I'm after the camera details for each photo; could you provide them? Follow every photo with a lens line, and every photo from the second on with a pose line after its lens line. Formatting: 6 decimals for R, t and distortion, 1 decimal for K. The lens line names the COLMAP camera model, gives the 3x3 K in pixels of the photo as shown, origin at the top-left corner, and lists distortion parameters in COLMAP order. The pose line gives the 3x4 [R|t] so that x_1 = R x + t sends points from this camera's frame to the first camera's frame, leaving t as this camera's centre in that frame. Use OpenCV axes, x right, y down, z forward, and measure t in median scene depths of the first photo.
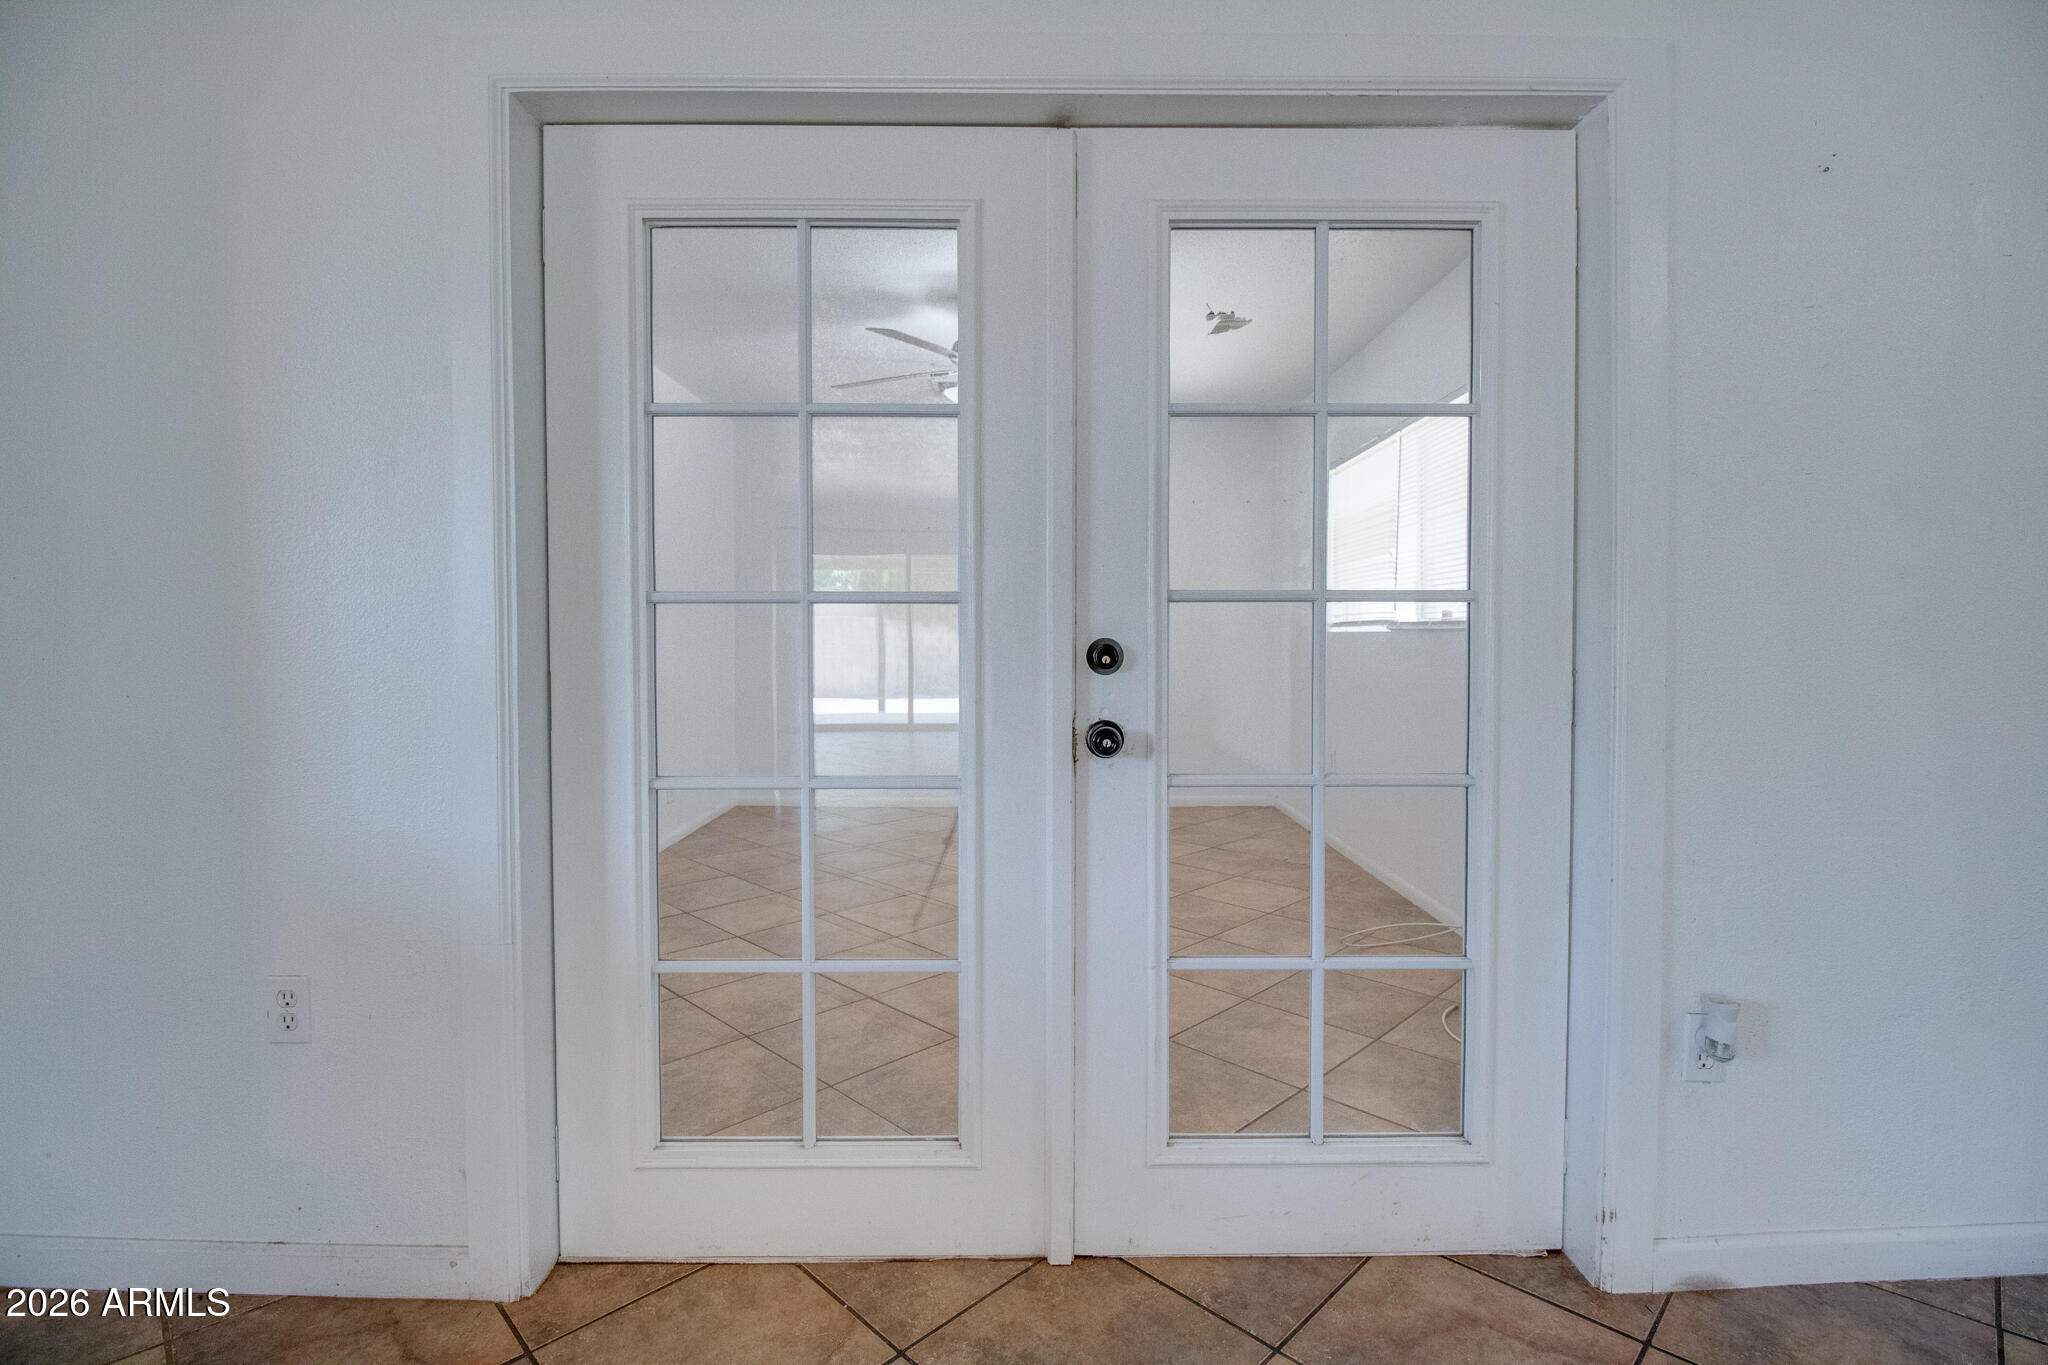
lens RADIAL K [[948.7, 0, 1027.2], [0, 948.7, 663.1], [0, 0, 1]] dist [-0.001576, -0.012930]
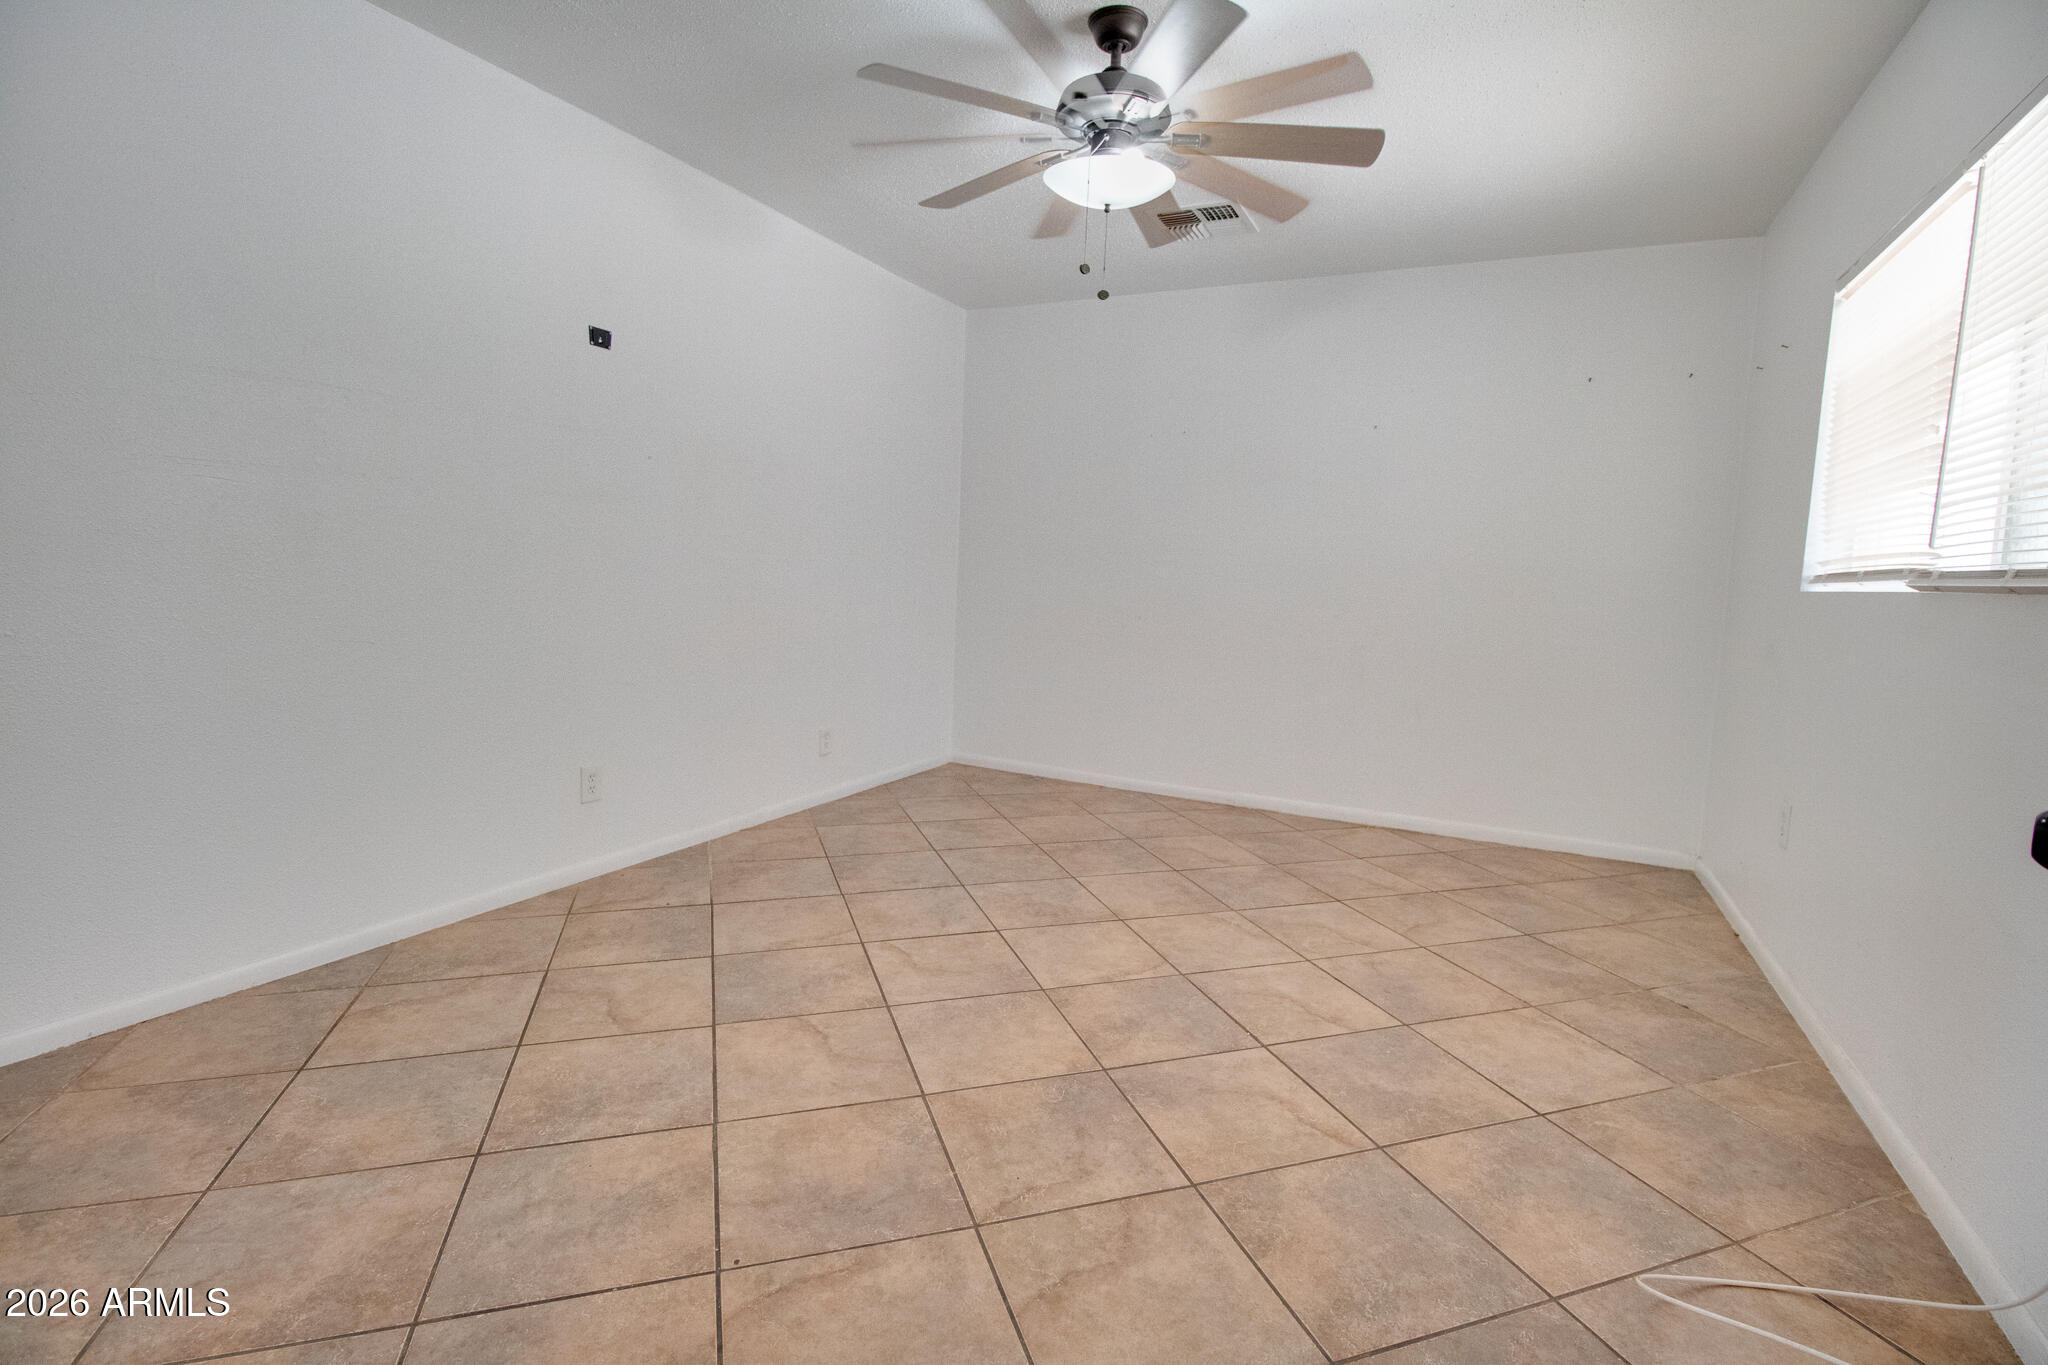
lens RADIAL K [[948.7, 0, 1027.2], [0, 948.7, 663.1], [0, 0, 1]] dist [-0.001576, -0.012930]
pose [[0.895801, 0.080255, -0.437150, 0.180017], [-0.054837, 0.996005, 0.070483, -0.006193], [0.441060, -0.039167, 0.896623, 0.357537]]
